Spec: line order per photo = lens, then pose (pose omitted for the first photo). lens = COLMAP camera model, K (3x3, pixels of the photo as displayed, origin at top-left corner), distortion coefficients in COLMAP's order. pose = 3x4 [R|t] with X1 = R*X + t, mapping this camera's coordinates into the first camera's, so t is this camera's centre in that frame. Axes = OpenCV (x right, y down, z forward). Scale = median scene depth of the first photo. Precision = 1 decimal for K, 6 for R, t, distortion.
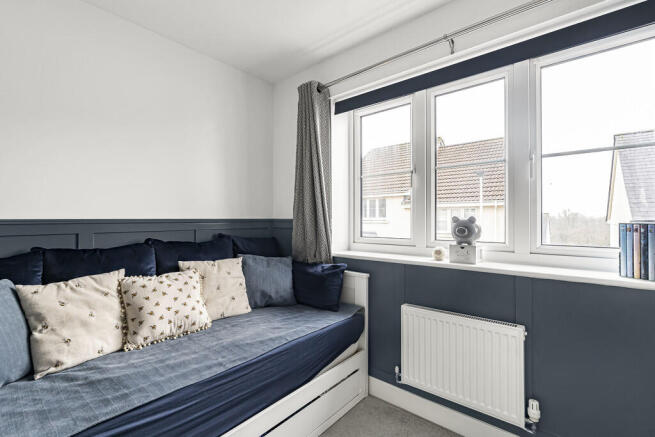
lens RADIAL K [[293.0, 0, 327.5], [0, 293.0, 218.5], [0, 0, 1]] dist [-0.000457, 0.000041]
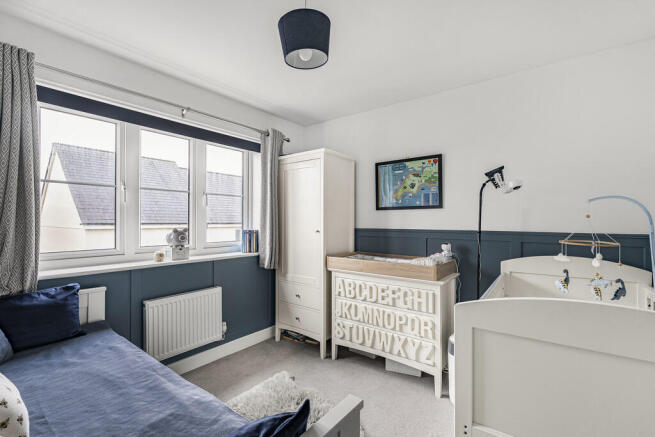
lens RADIAL K [[293.0, 0, 327.5], [0, 293.0, 218.5], [0, 0, 1]] dist [-0.000457, 0.000041]
pose [[-0.043188, 0.006339, 0.999047, -0.994689], [-0.006086, 0.999960, -0.006608, -0.047129], [-0.999048, -0.006366, -0.043147, 0.312390]]
